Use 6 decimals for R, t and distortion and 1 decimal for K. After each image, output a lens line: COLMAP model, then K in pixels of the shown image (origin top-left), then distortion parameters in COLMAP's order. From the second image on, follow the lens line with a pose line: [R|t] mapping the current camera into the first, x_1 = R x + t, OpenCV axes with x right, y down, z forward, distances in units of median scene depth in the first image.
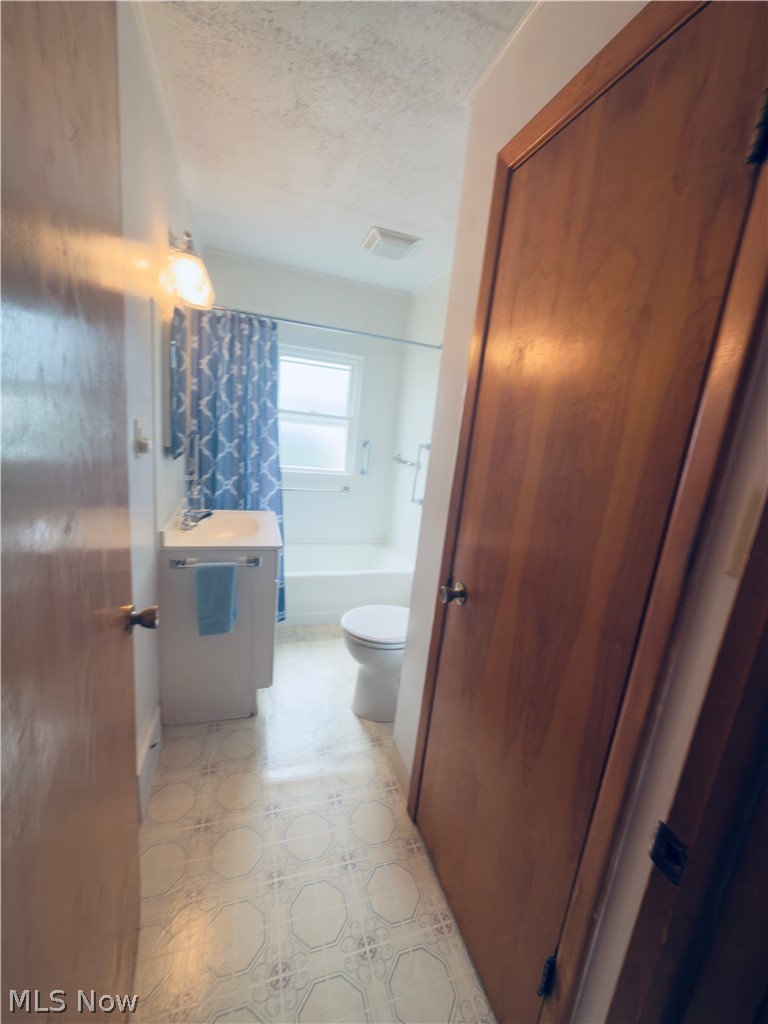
lens RADIAL K [[407.8, 0, 386.2], [0, 407.8, 513.7], [0, 0, 1]] dist [0.000257, 0.000218]
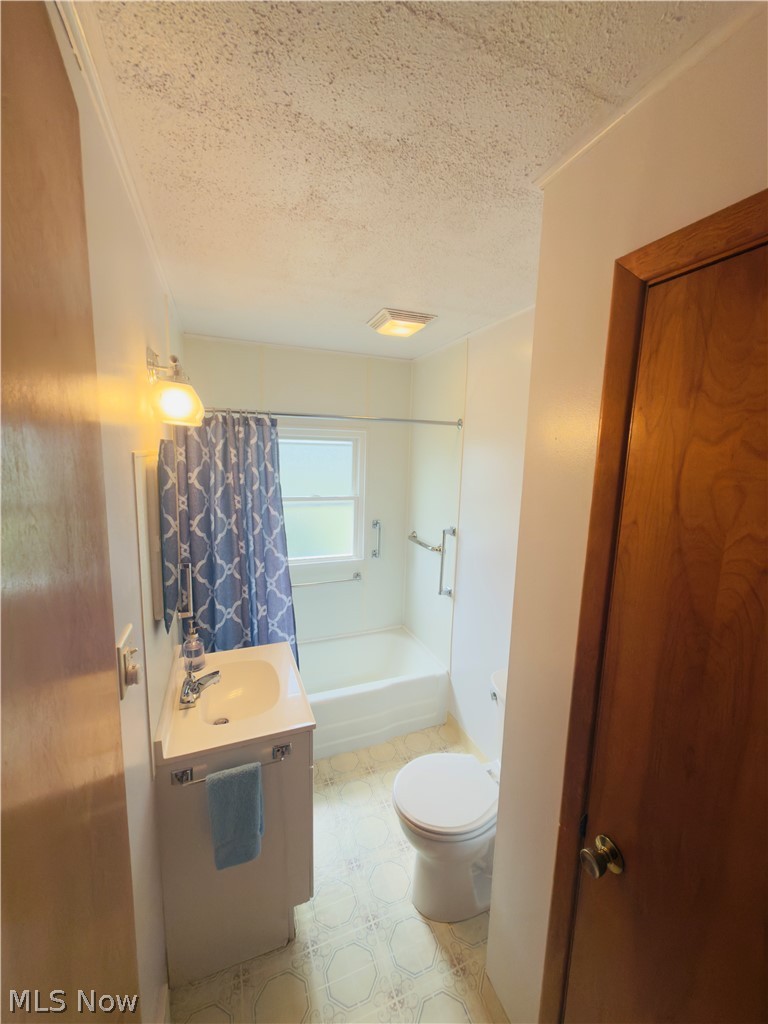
lens RADIAL K [[407.8, 0, 383.6], [0, 407.8, 506.9], [0, 0, 1]] dist [0.000257, 0.000218]
pose [[0.995026, -0.088592, 0.045545, -0.102983], [0.091514, 0.993569, -0.066680, -0.214321], [-0.039345, 0.070516, 0.996734, 0.158880]]
